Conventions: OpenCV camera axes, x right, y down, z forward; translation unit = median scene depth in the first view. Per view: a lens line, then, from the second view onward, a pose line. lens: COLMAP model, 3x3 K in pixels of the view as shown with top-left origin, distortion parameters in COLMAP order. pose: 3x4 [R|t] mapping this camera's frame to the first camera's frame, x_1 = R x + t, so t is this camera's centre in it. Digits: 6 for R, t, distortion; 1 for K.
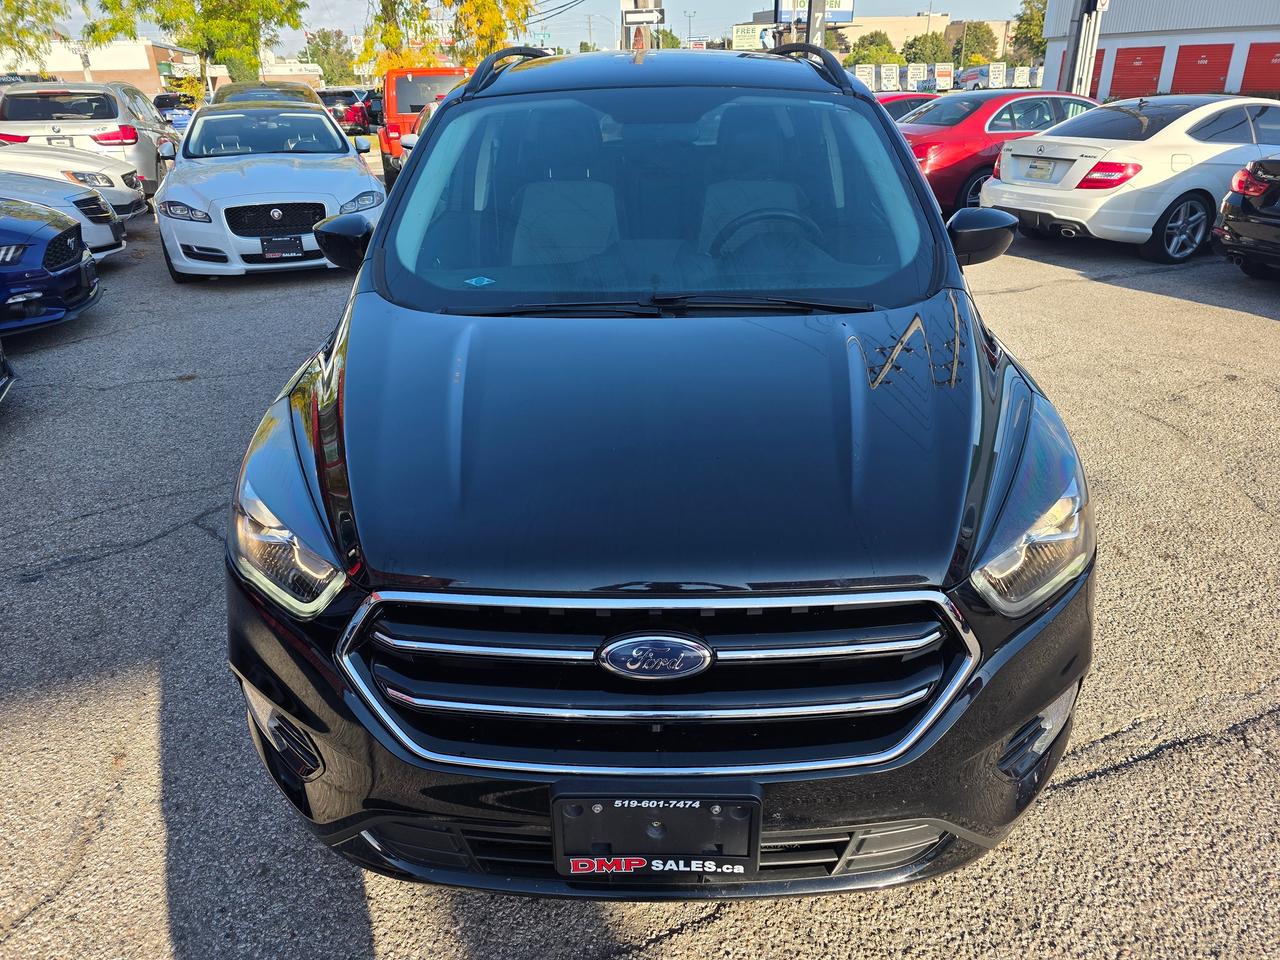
lens RADIAL K [[875.9, 0, 635.0], [0, 875.9, 443.5], [0, 0, 1]] dist [0.038340, -0.043254]
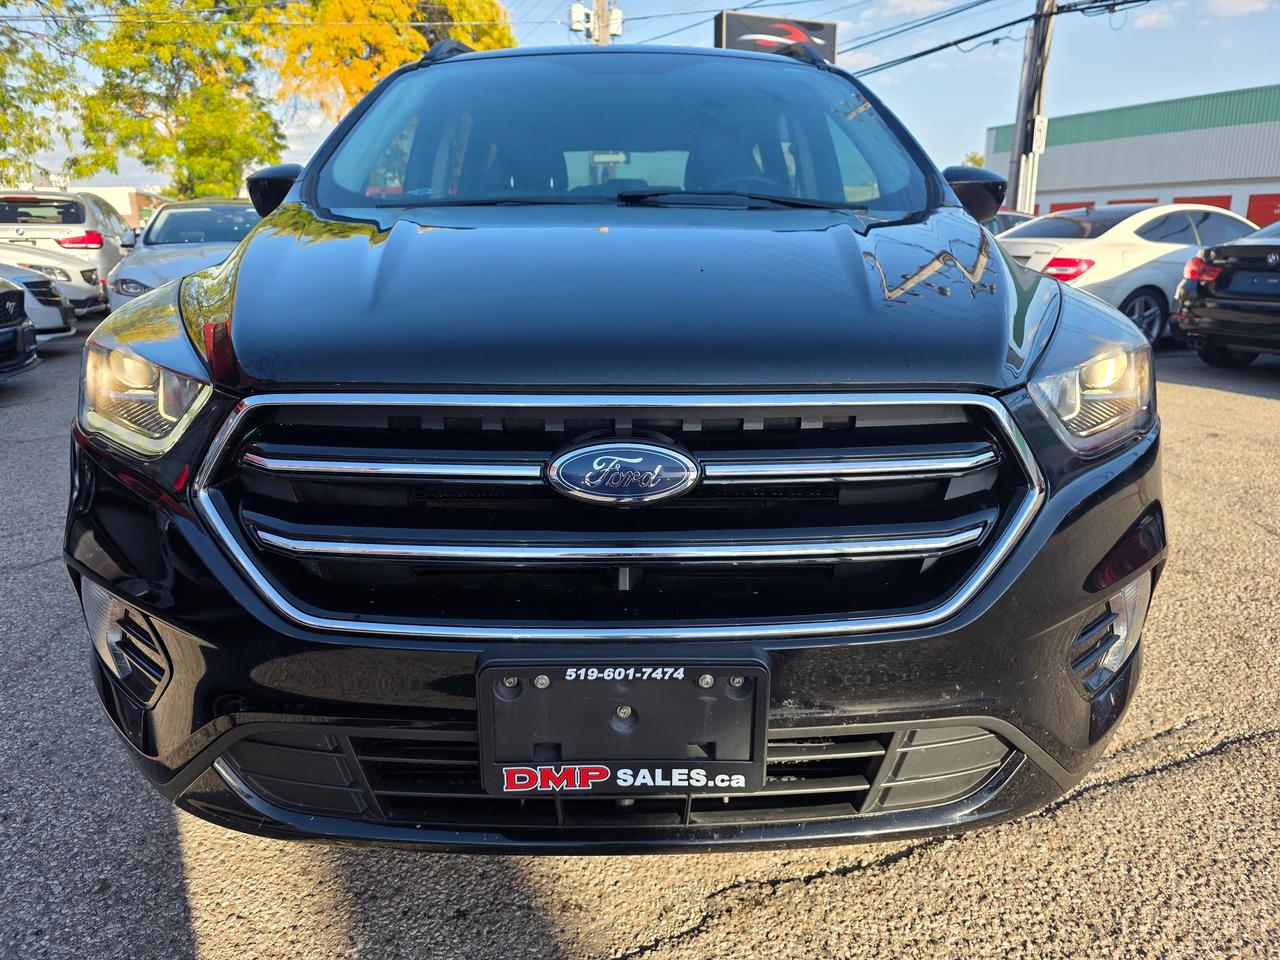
lens RADIAL K [[875.9, 0, 636.3], [0, 875.9, 438.6], [0, 0, 1]] dist [0.038340, -0.043254]
pose [[0.999161, 0.006532, 0.040439, 0.002662], [0.000143, 0.986644, -0.162893, 0.230638], [-0.040963, 0.162762, 0.985815, 0.177558]]
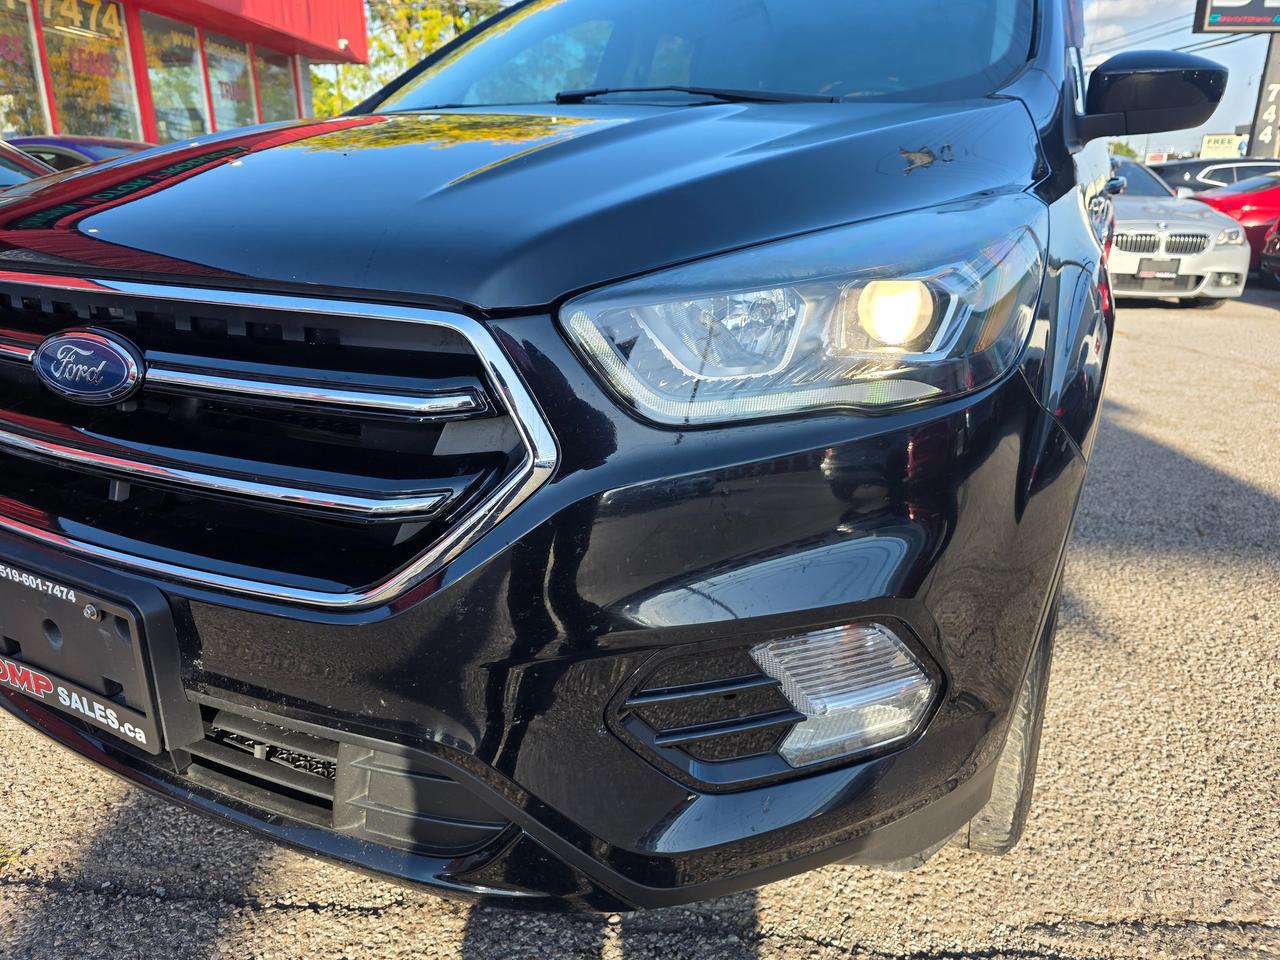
lens RADIAL K [[875.9, 0, 607.8], [0, 875.9, 449.7], [0, 0, 1]] dist [0.038340, -0.043254]
pose [[0.893951, 0.145511, -0.423885, 0.460510], [-0.190750, 0.979413, -0.066069, 0.187957], [0.405545, 0.139918, 0.903303, 0.386885]]
